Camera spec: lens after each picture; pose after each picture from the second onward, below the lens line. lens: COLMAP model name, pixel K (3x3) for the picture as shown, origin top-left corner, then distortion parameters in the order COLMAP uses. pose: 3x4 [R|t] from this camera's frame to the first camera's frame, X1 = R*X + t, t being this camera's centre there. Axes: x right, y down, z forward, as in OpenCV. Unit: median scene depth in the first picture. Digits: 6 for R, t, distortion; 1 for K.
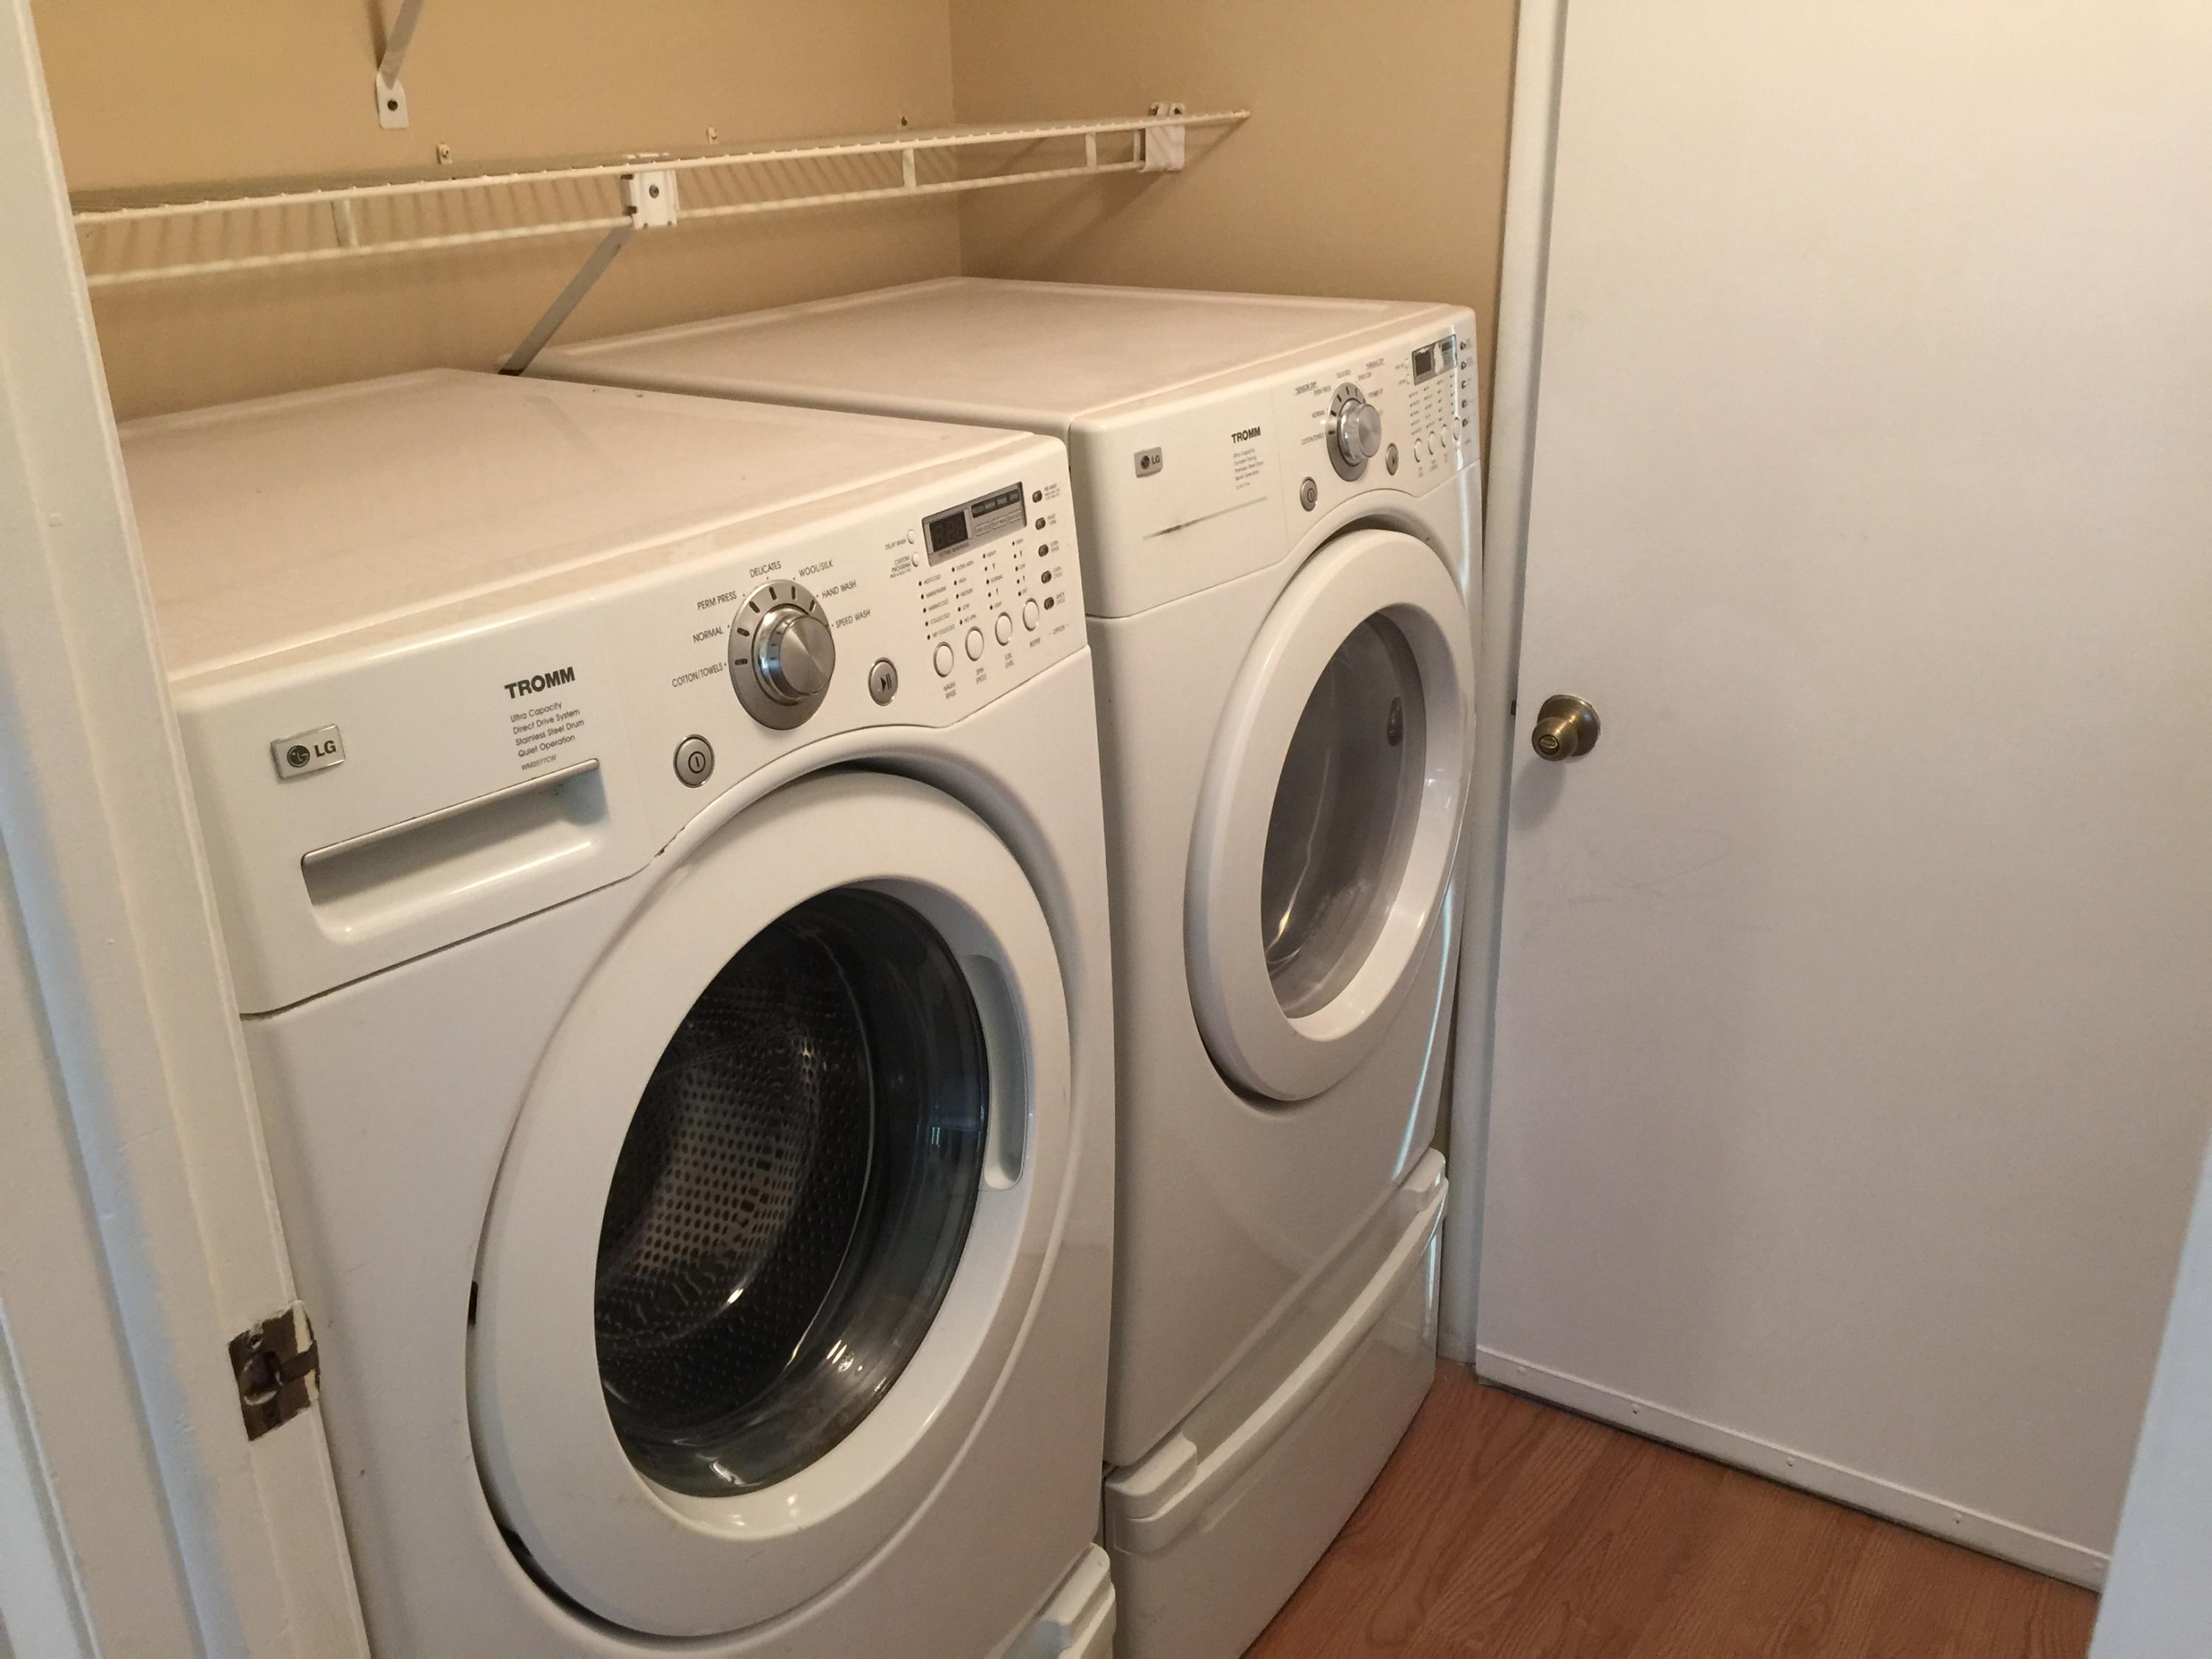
lens RADIAL K [[1914.1, 0, 1100.4], [0, 1914.1, 809.4], [0, 0, 1]] dist [0.083265, -0.118963]
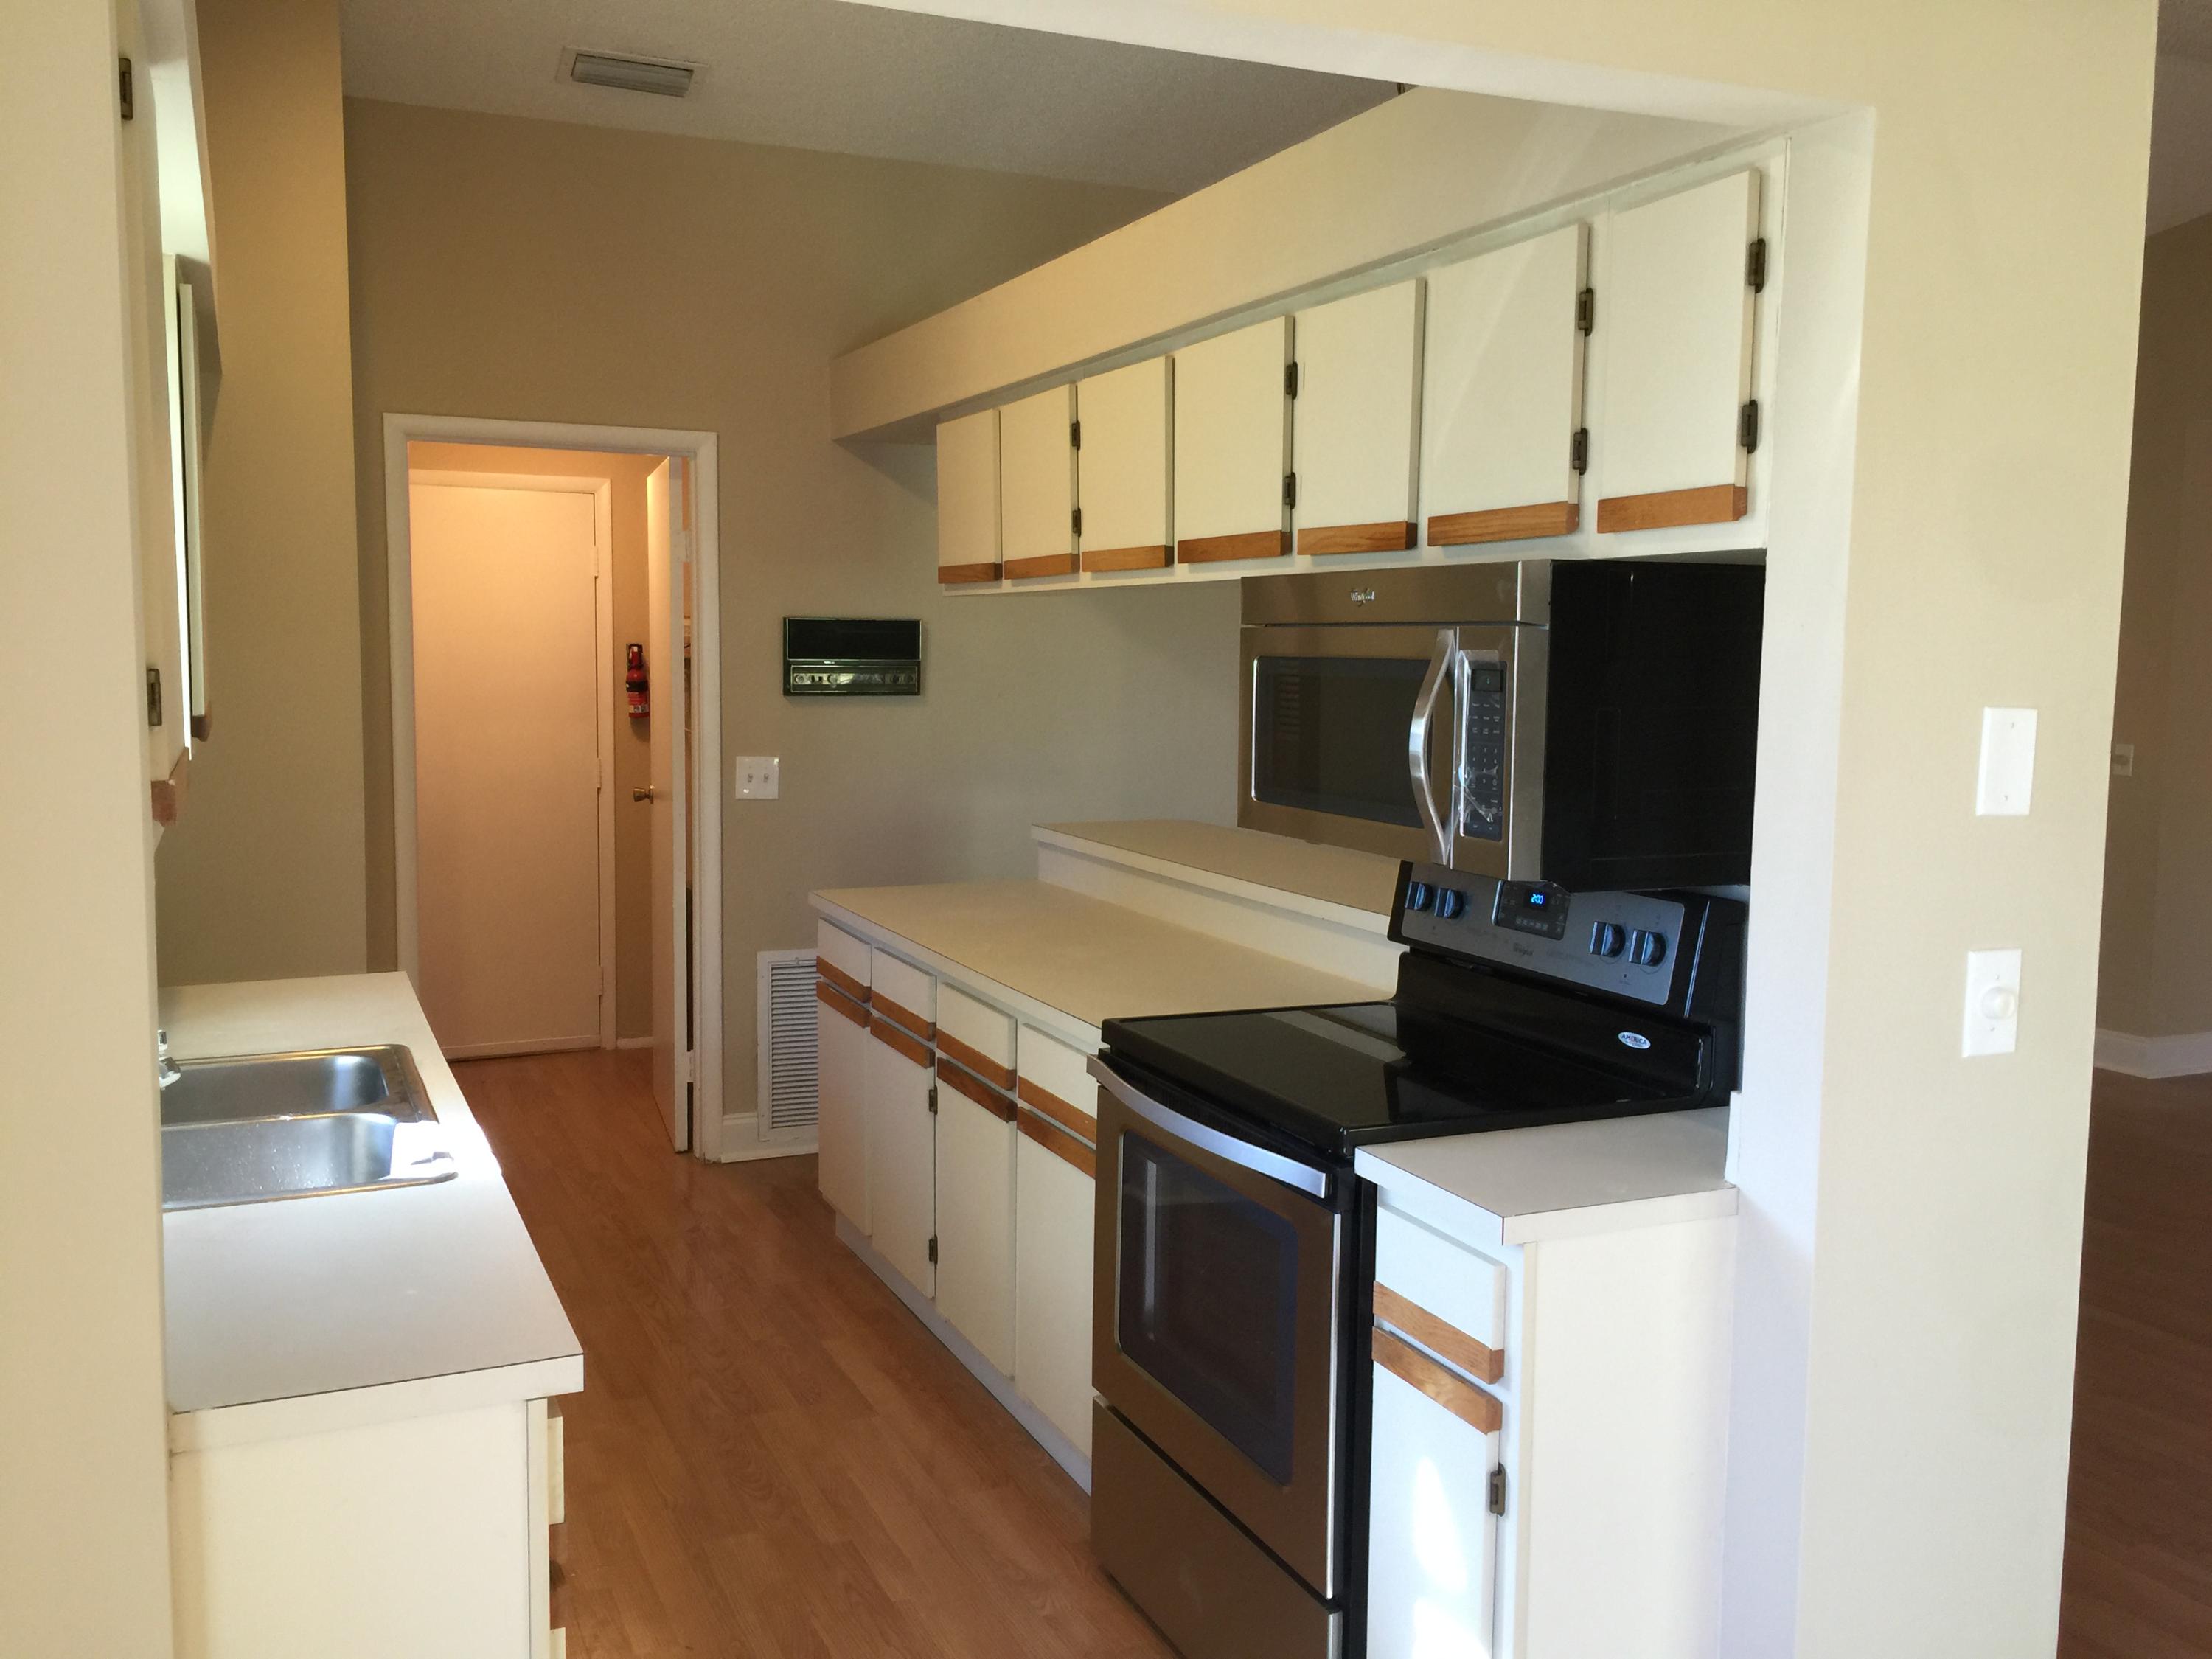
lens RADIAL K [[1900.2, 0, 1098.9], [0, 1900.2, 819.6], [0, 0, 1]] dist [0.053873, -0.000796]
pose [[0.526035, -0.052577, 0.848836, -1.893470], [0.295665, 0.947136, -0.124562, 0.726324], [-0.797414, 0.316496, 0.513772, -1.630589]]
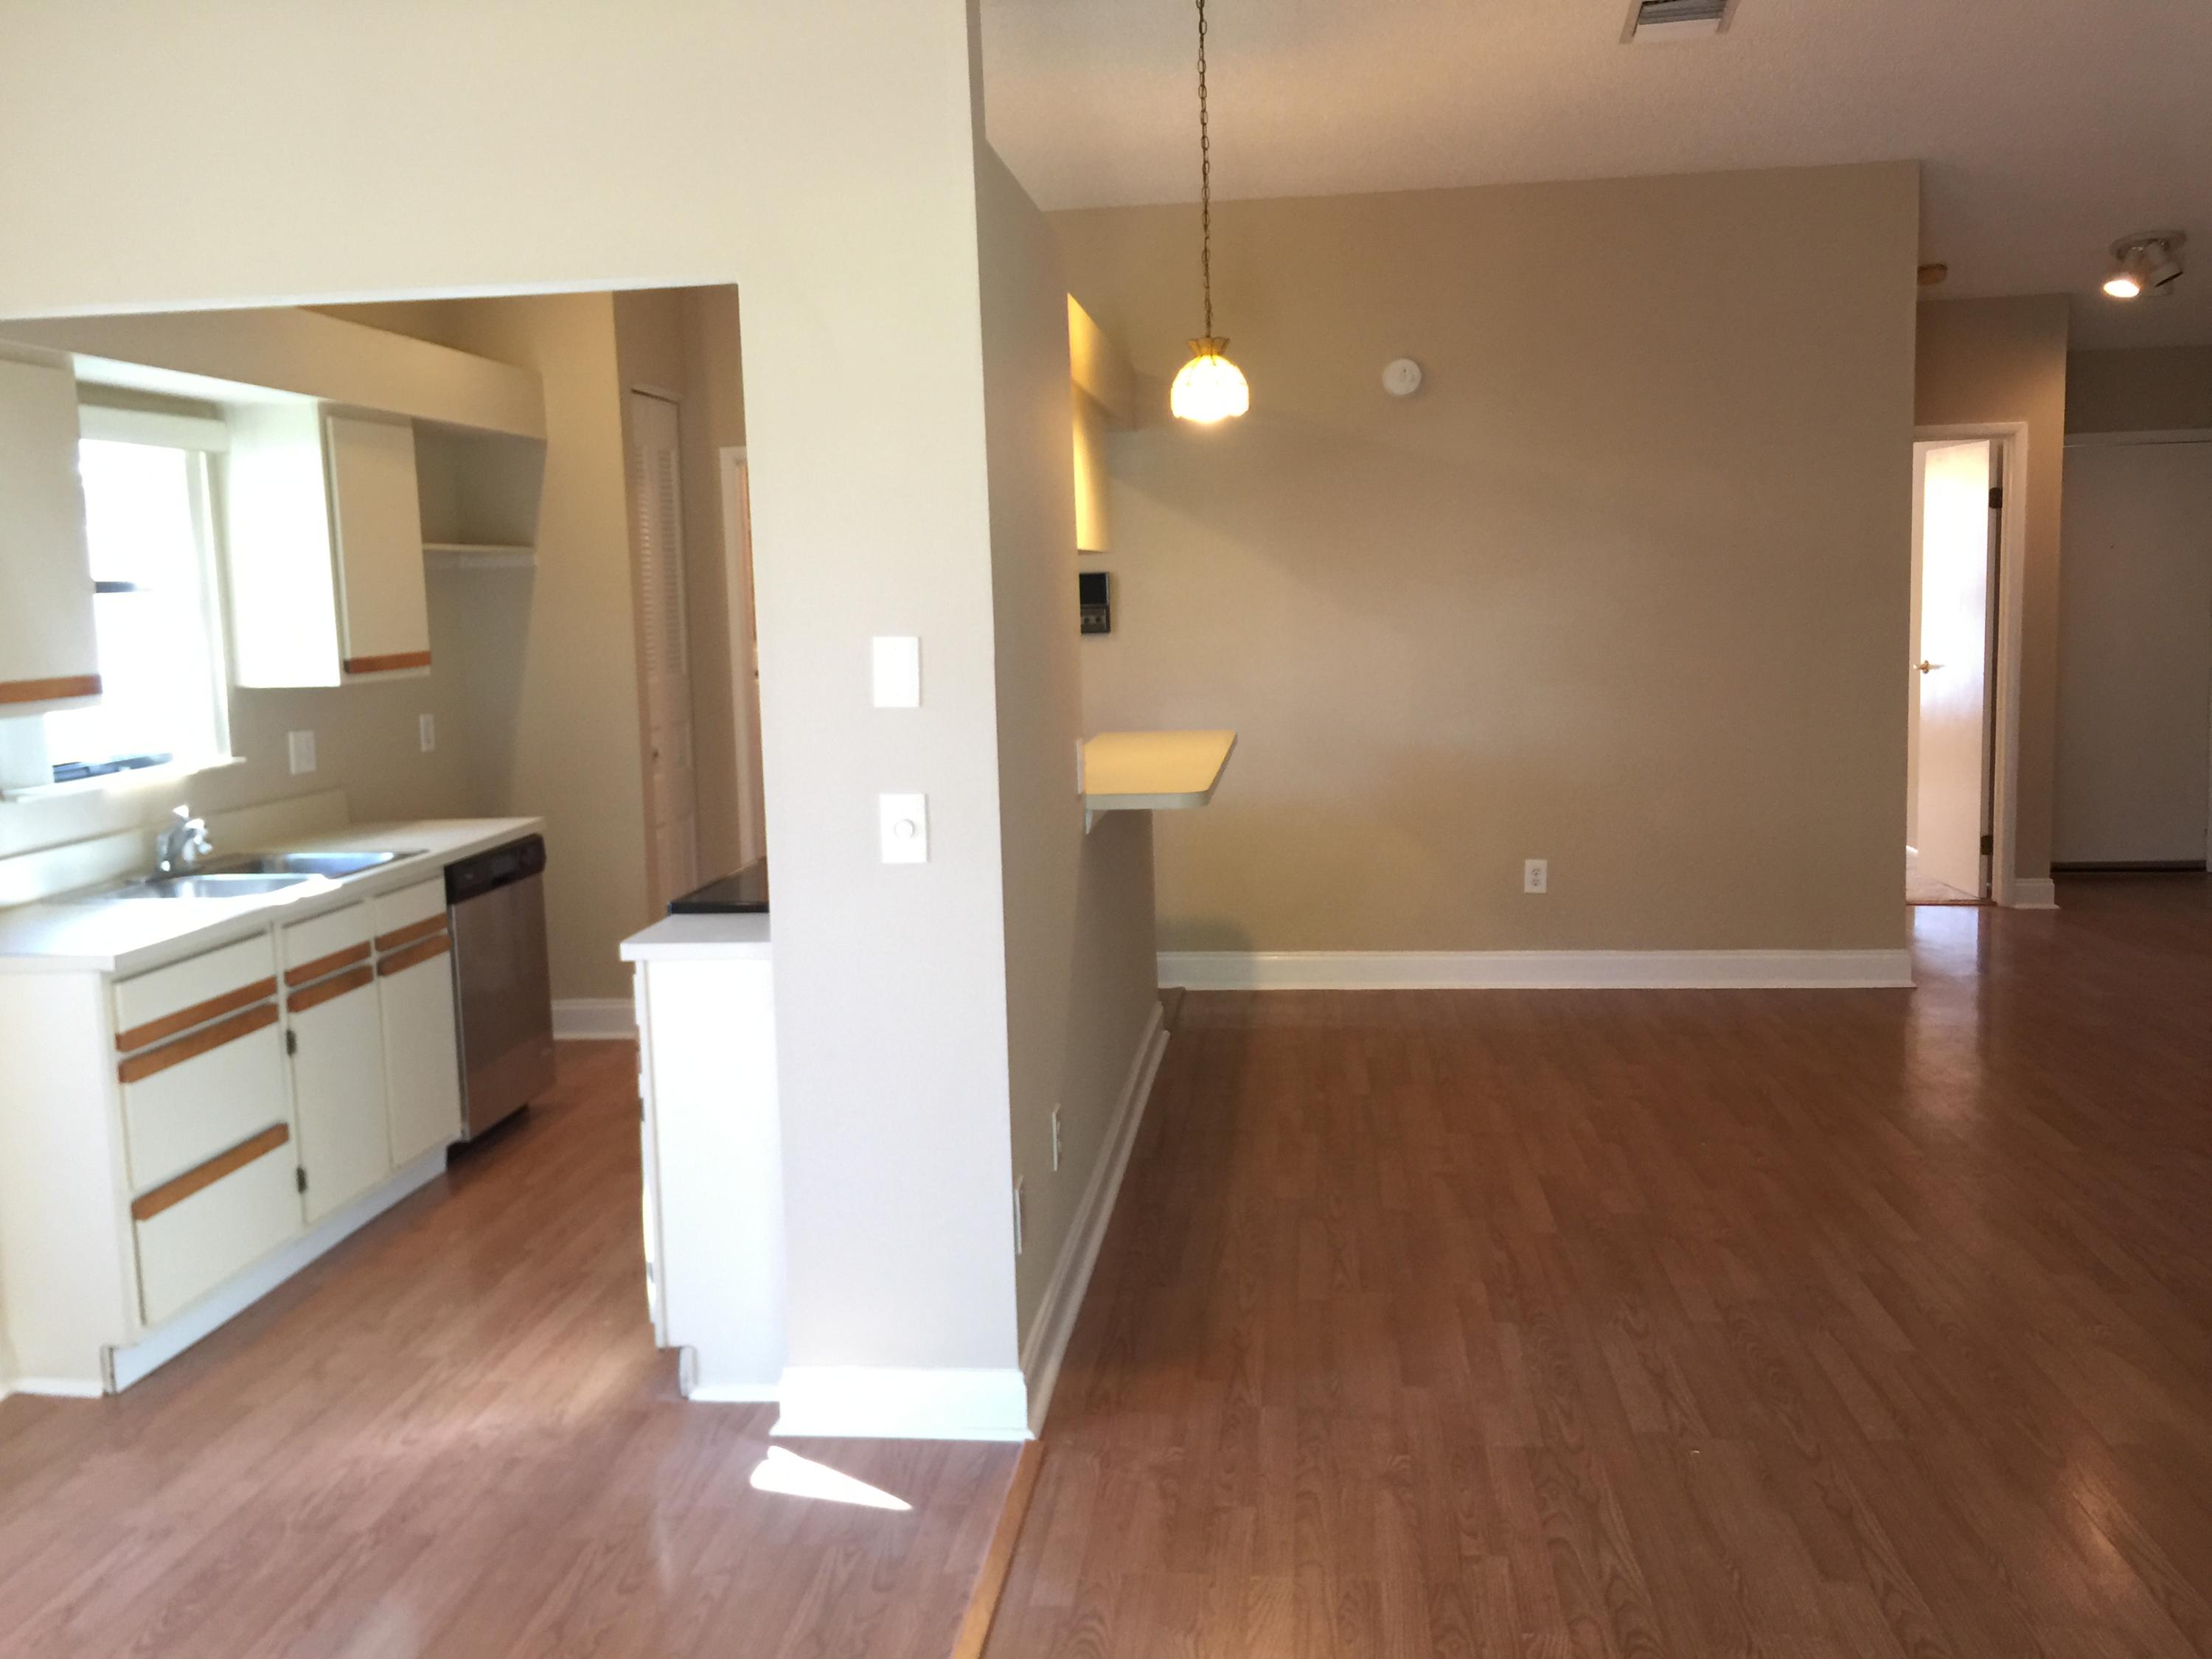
lens RADIAL K [[1886.6, 0, 1097.8], [0, 1886.6, 804.9], [0, 0, 1]] dist [0.074280, -0.107965]
pose [[0.885176, -0.059329, 0.461459, -1.300382], [0.184019, 0.955604, -0.230127, 1.236676], [-0.427318, 0.288620, 0.856795, -2.948588]]
